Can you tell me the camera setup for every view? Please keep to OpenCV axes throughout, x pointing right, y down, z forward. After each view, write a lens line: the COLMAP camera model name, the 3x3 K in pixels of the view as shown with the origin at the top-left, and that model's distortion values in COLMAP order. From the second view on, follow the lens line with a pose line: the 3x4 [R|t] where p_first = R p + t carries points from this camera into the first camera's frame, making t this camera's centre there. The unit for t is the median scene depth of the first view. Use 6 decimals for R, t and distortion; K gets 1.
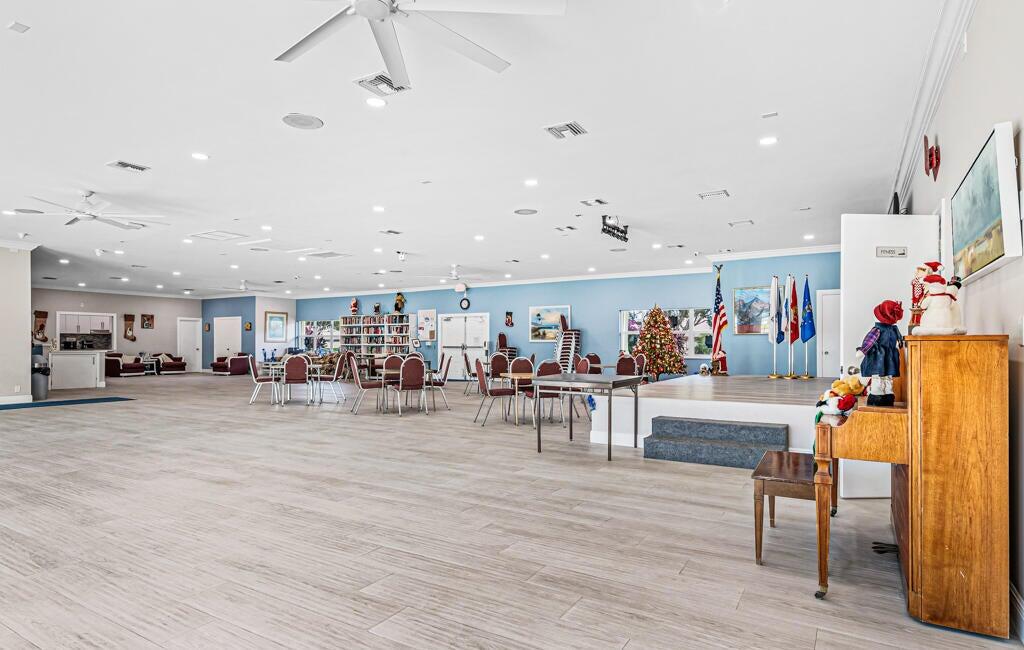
lens RADIAL K [[557.3, 0, 514.5], [0, 557.3, 342.2], [0, 0, 1]] dist [0.002786, 0.000429]
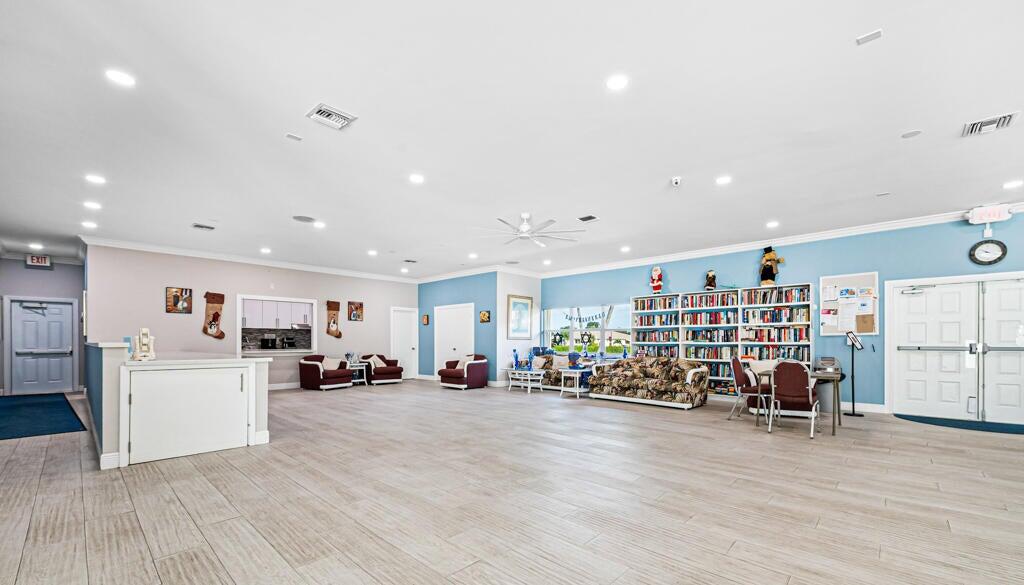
lens RADIAL K [[414.1, 0, 510.1], [0, 414.1, 341.5], [0, 0, 1]] dist [-0.000093, 0.000010]
pose [[0.975128, -0.000581, -0.221640, -0.344452], [0.001248, 0.999995, 0.002869, 0.001238], [0.221637, -0.003074, 0.975124, 0.522677]]
